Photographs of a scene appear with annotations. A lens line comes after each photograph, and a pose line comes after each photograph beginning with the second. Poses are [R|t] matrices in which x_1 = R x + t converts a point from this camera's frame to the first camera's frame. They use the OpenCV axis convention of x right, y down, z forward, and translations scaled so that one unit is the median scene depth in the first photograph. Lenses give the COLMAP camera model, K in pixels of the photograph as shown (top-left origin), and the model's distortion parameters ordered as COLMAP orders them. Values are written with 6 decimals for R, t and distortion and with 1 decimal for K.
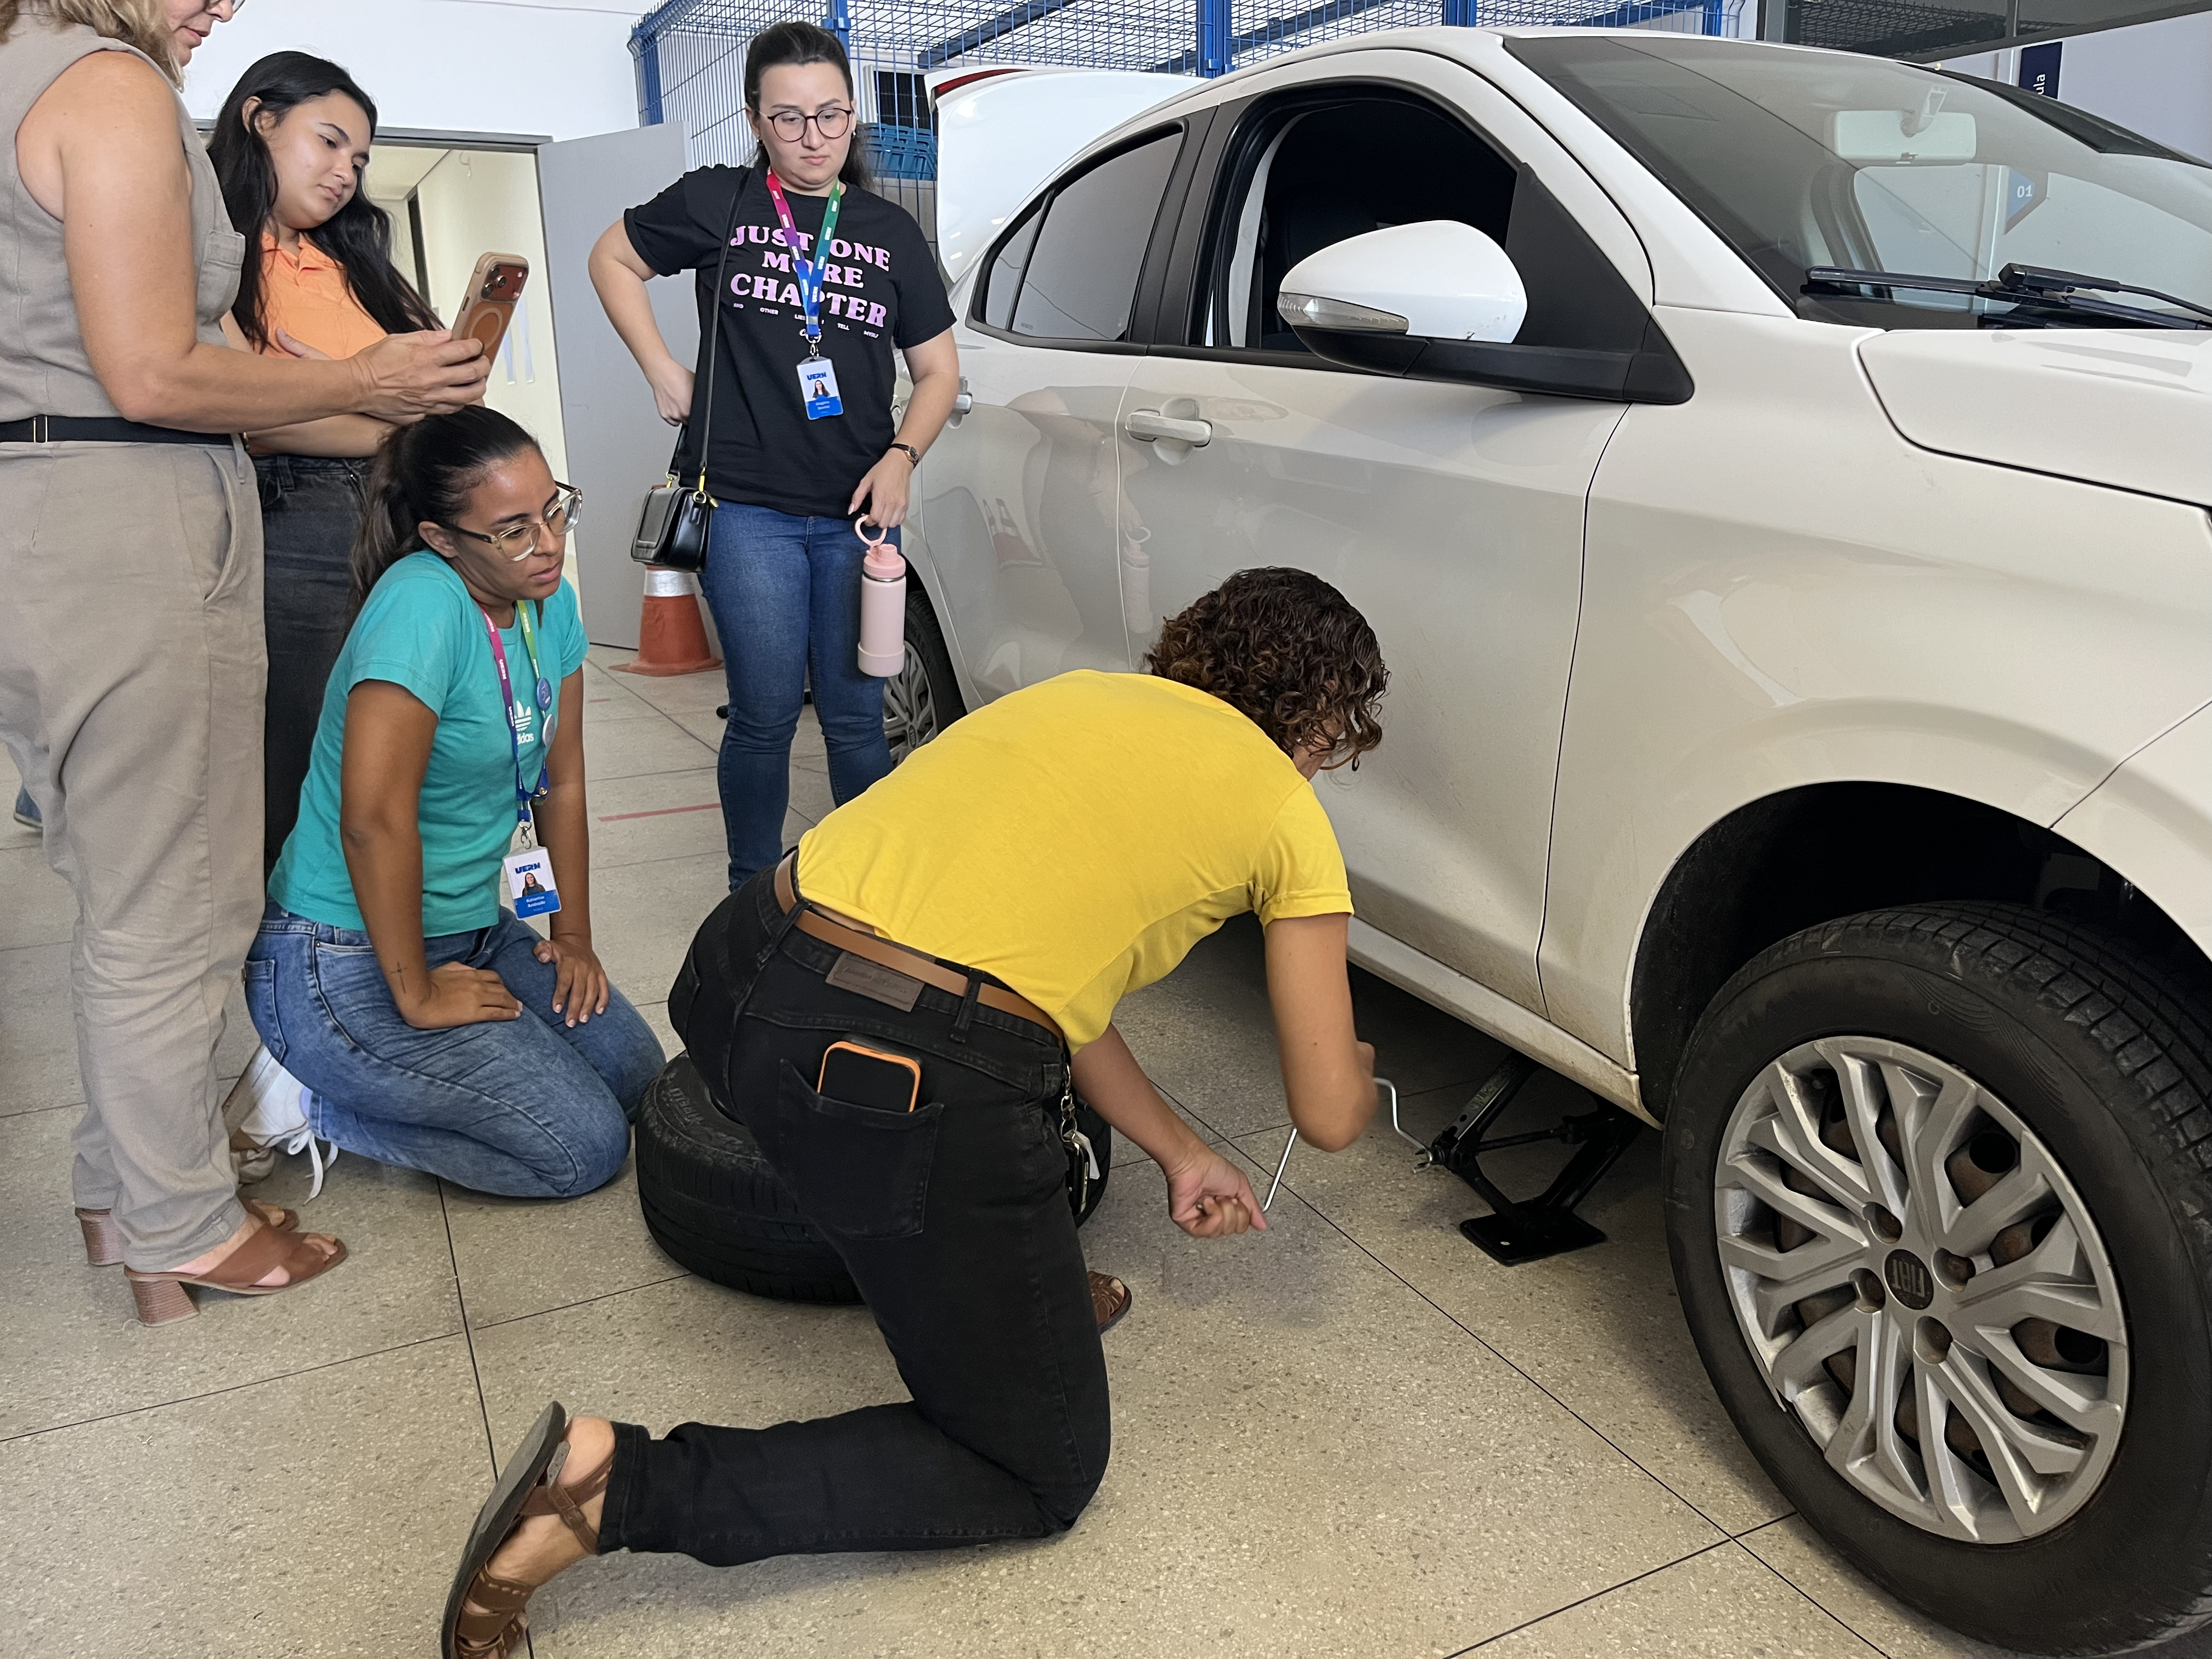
lens RADIAL K [[1683.8, 0, 1106.0], [0, 1683.8, 829.5], [0, 0, 1]] dist [0.047399, -0.035112]
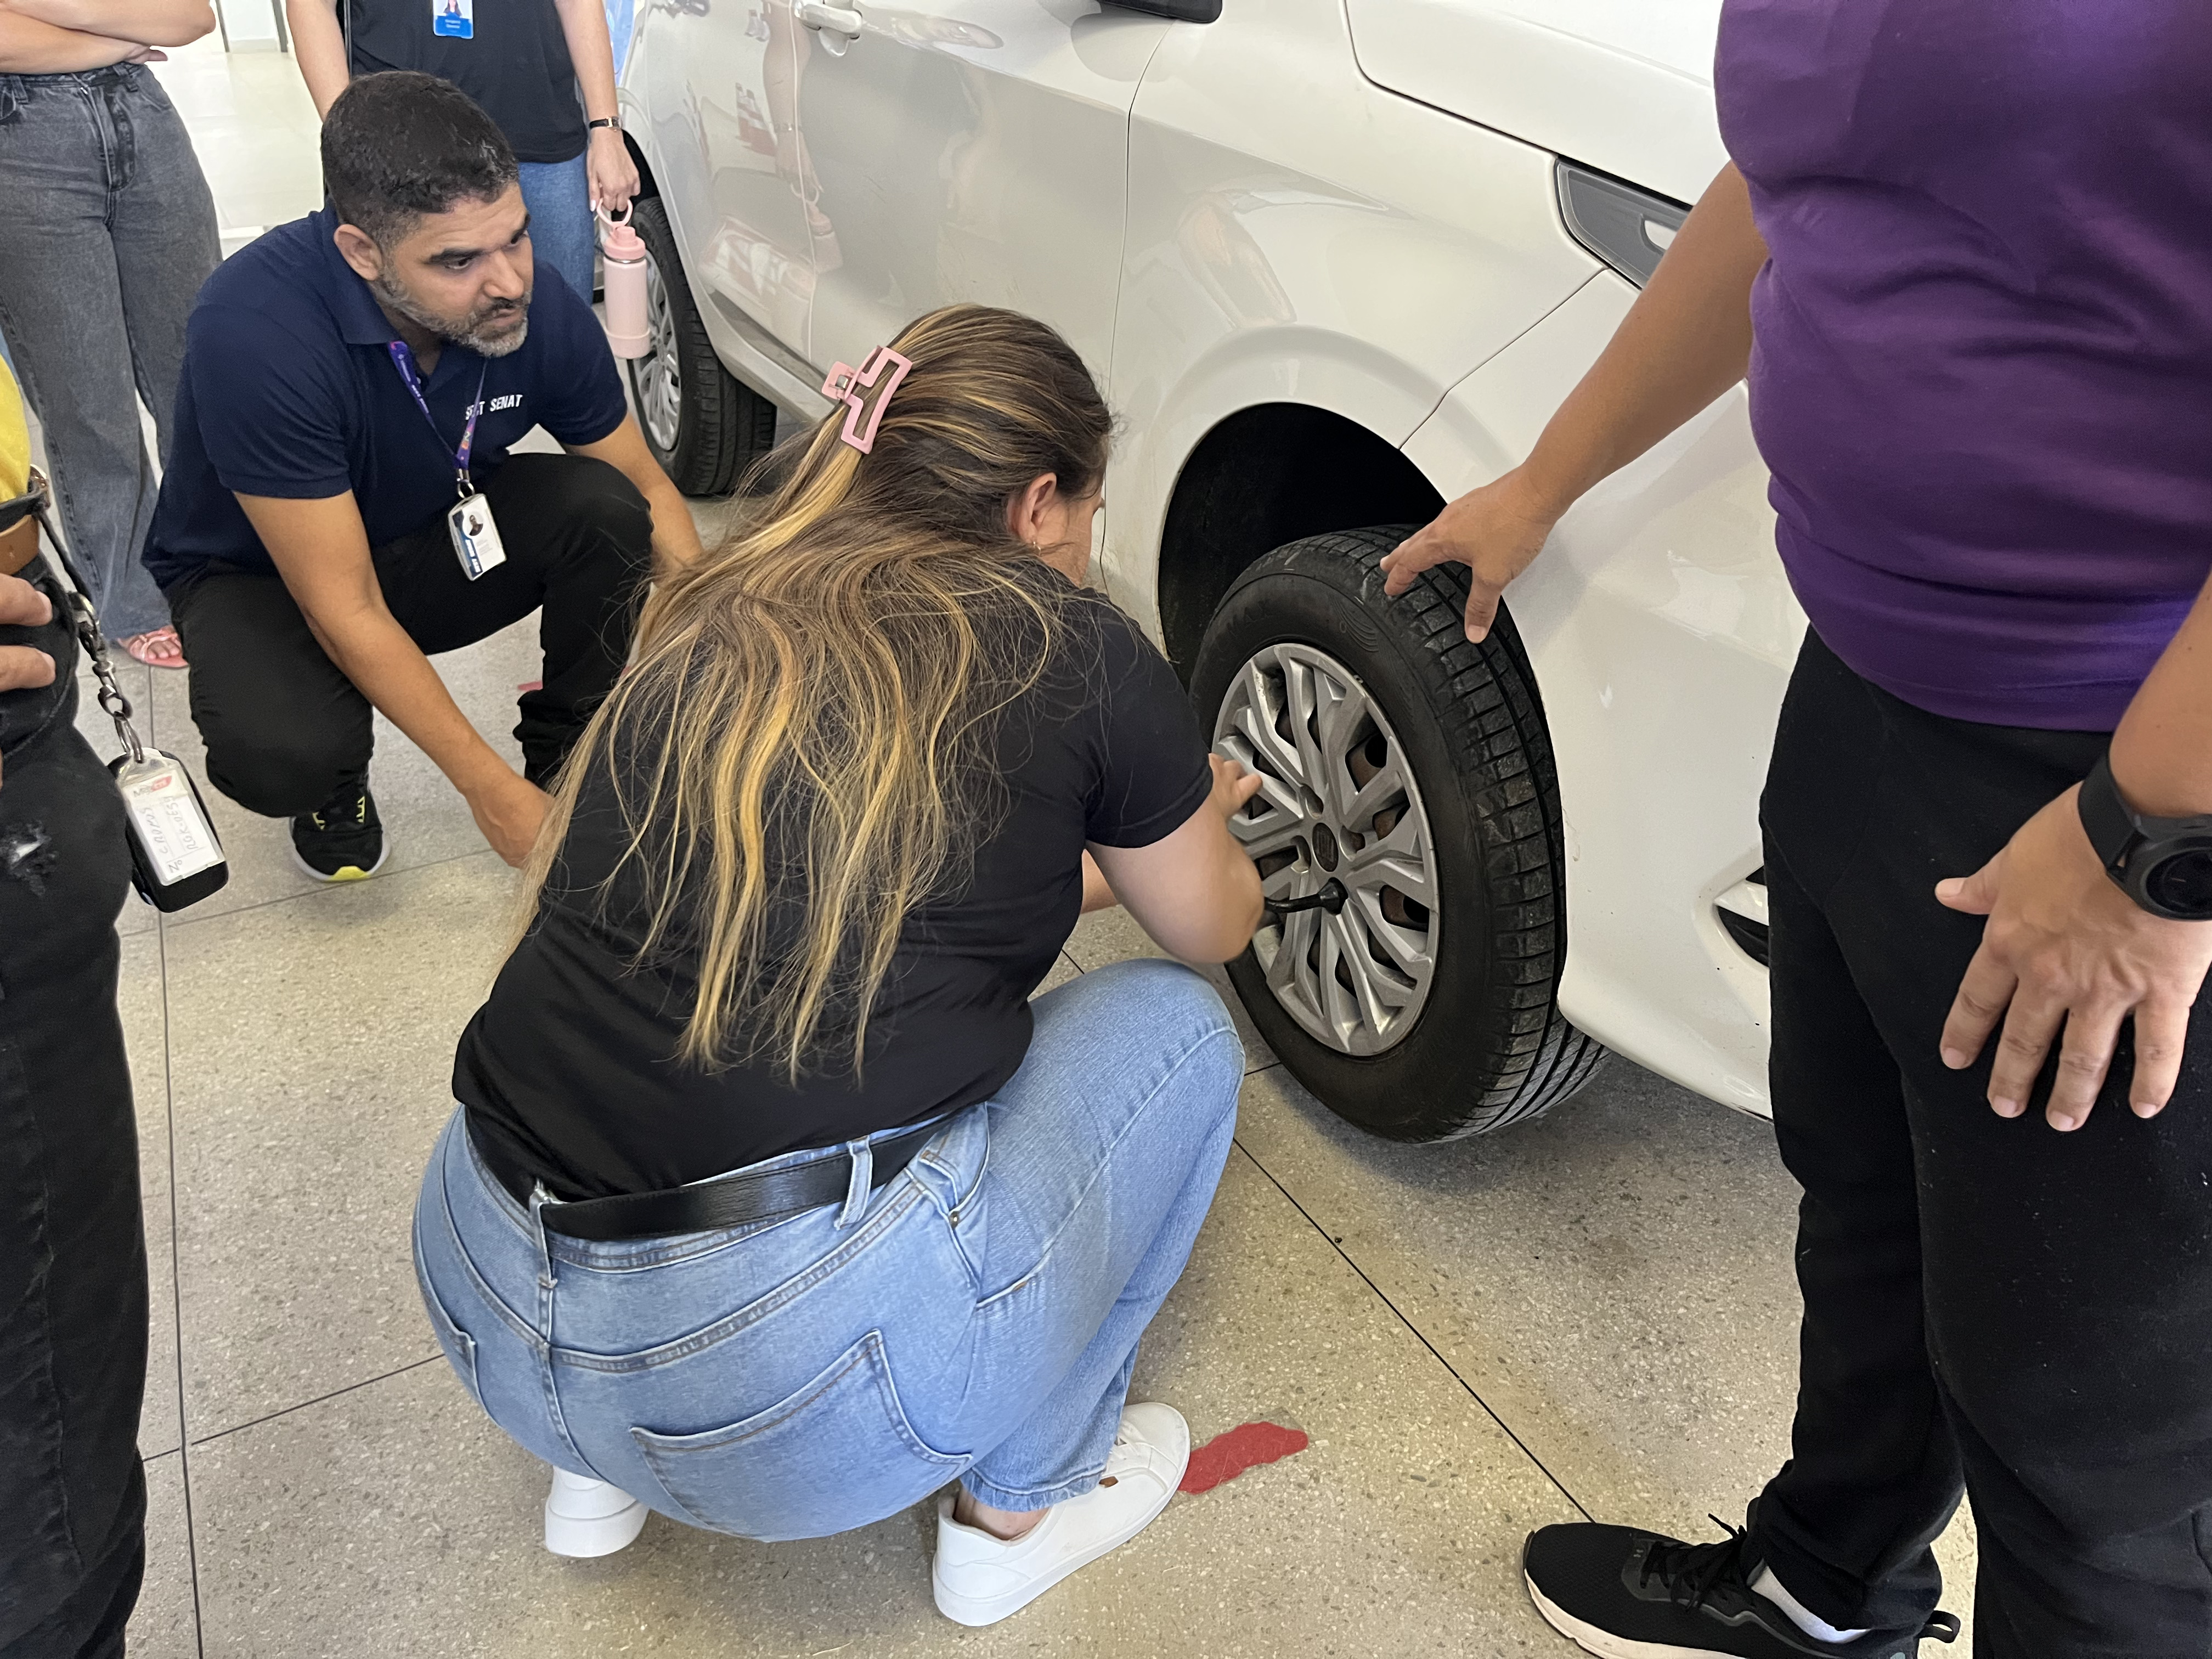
lens RADIAL K [[1683.8, 0, 1106.0], [0, 1683.8, 829.5], [0, 0, 1]] dist [0.047399, -0.035112]
pose [[0.984322, 0.074219, -0.160008, 0.516632], [-0.019802, 0.947925, 0.317878, -0.123867], [0.175269, -0.309725, 0.934533, -0.140174]]
